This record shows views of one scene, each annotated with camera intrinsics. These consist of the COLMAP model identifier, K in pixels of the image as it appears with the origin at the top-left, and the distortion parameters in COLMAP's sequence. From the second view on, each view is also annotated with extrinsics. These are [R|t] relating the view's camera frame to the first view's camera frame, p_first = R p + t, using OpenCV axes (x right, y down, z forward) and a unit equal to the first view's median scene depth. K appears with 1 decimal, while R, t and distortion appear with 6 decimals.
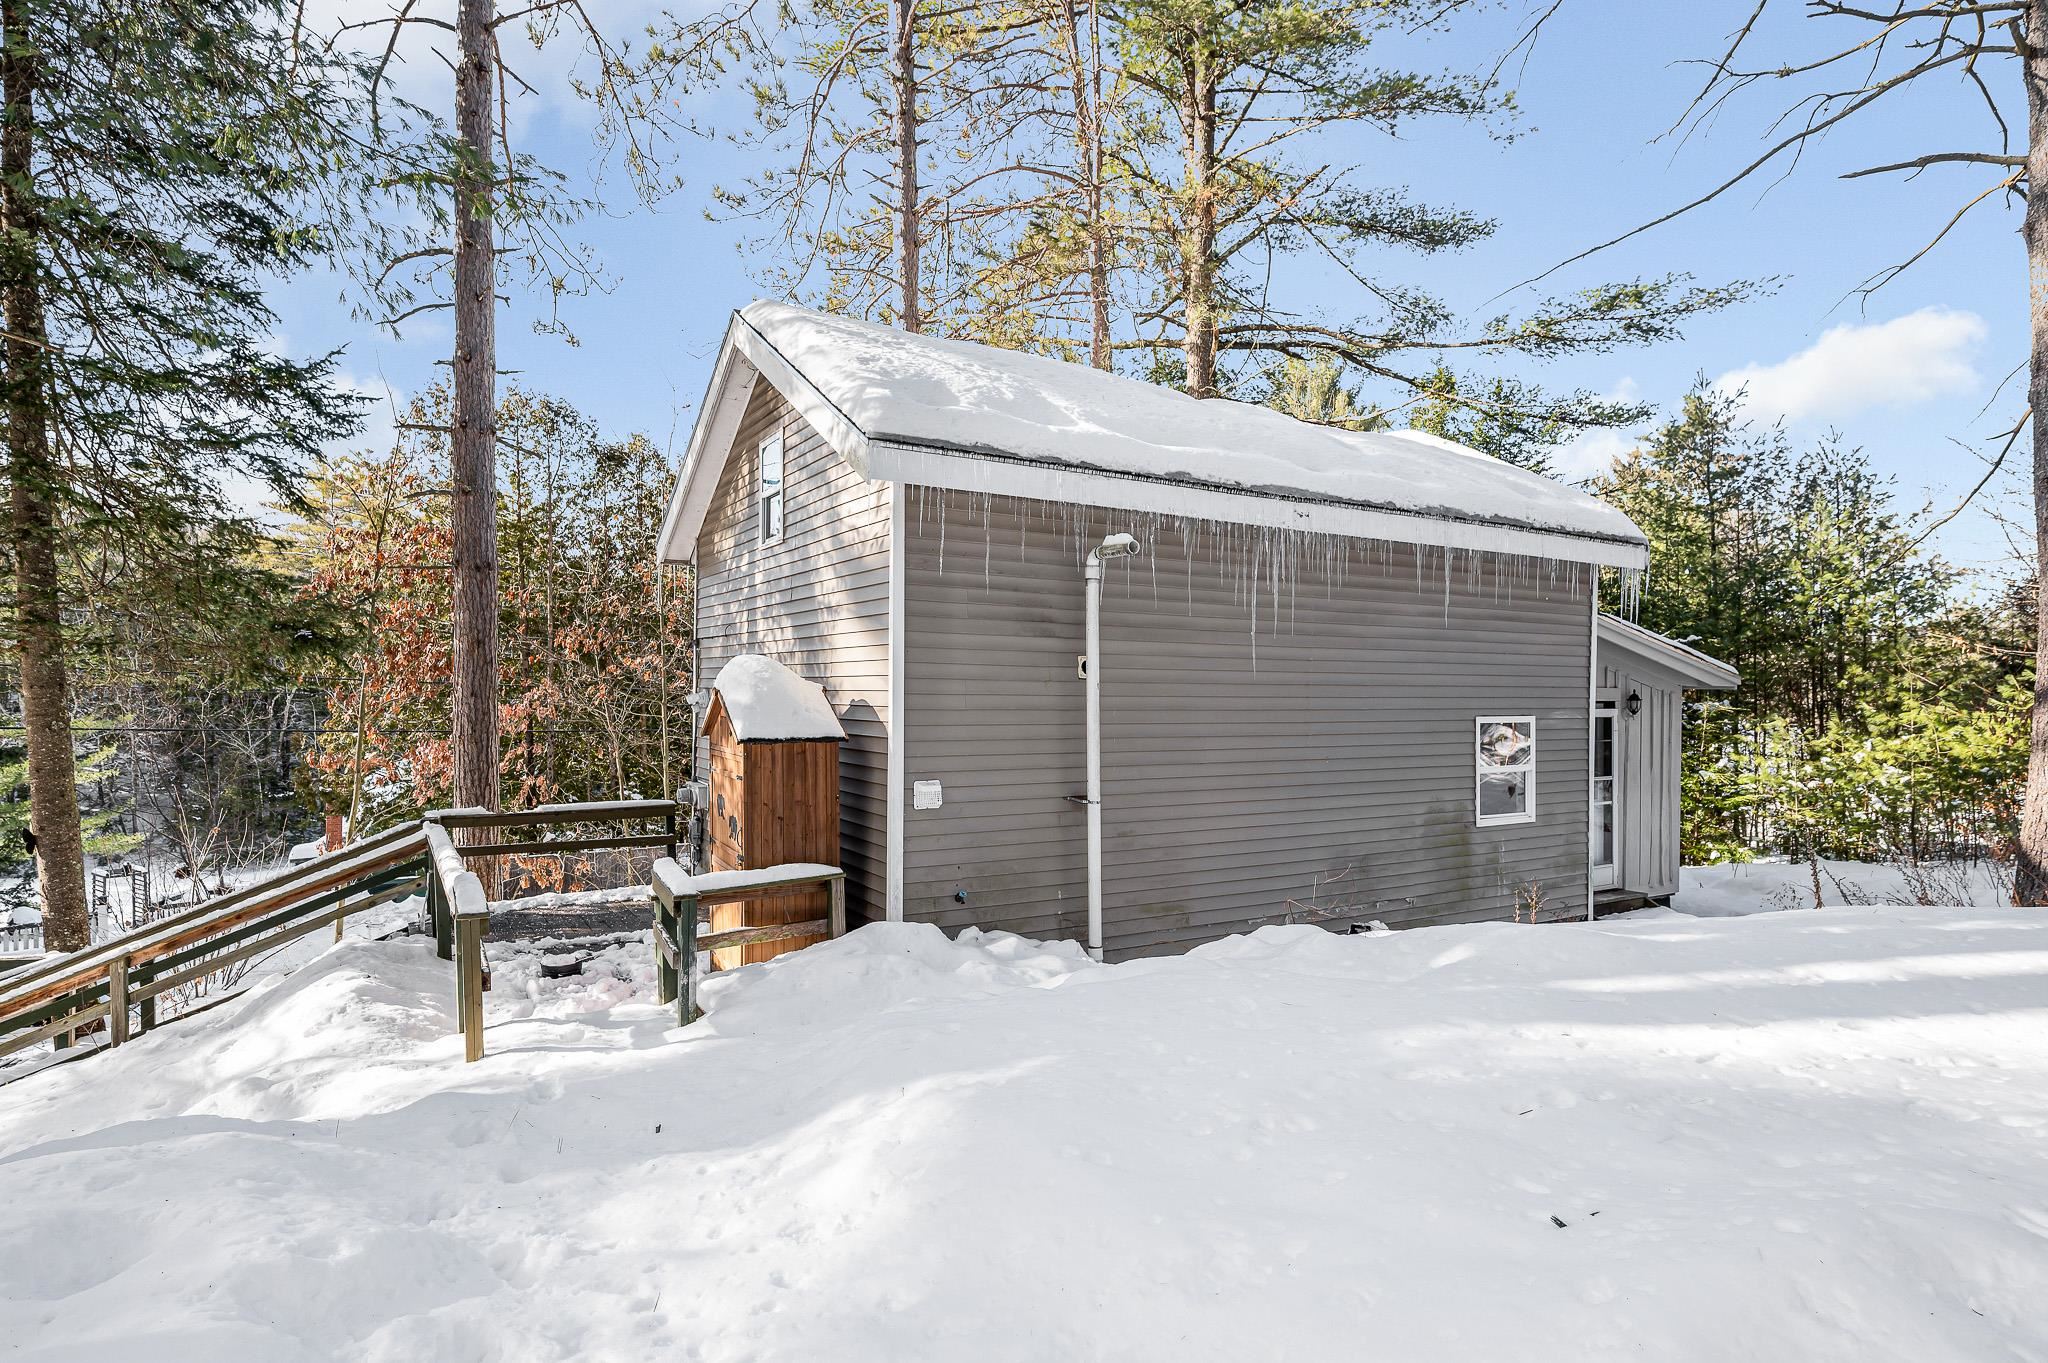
lens RADIAL K [[1035.2, 0, 1035.7], [0, 1035.2, 720.4], [0, 0, 1]] dist [0.000254, -0.001554]
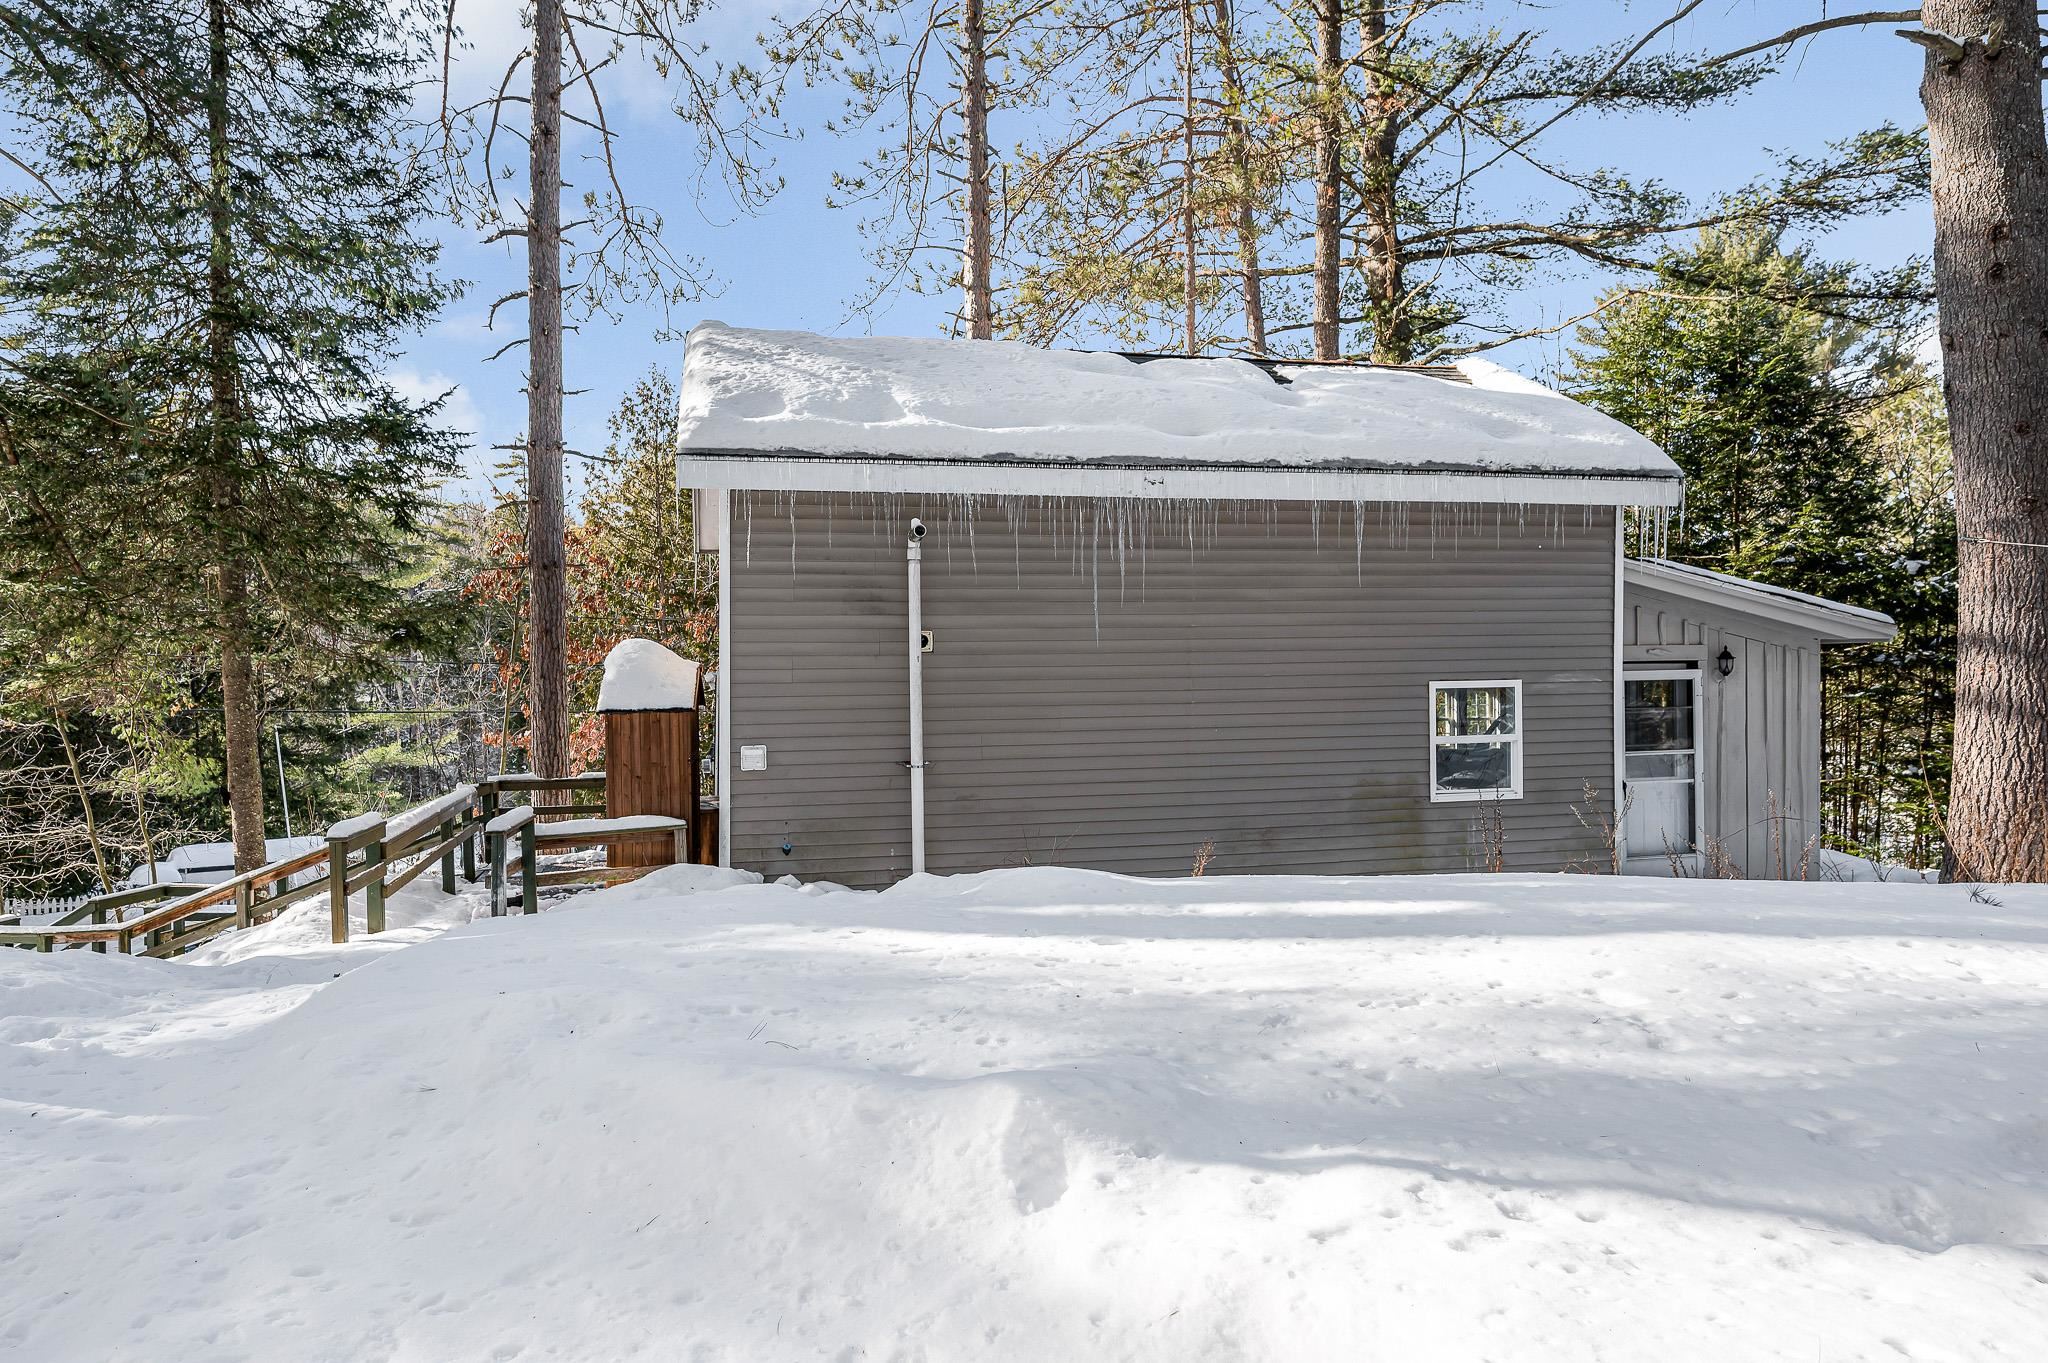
lens RADIAL K [[1202.8, 0, 1023.1], [0, 1202.8, 685.0], [0, 0, 1]] dist [-0.004617, 0.001773]
pose [[0.952506, -0.016394, -0.304078, 0.480241], [0.012807, 0.999823, -0.013787, 0.011432], [0.304250, 0.009238, 0.952547, -0.139672]]
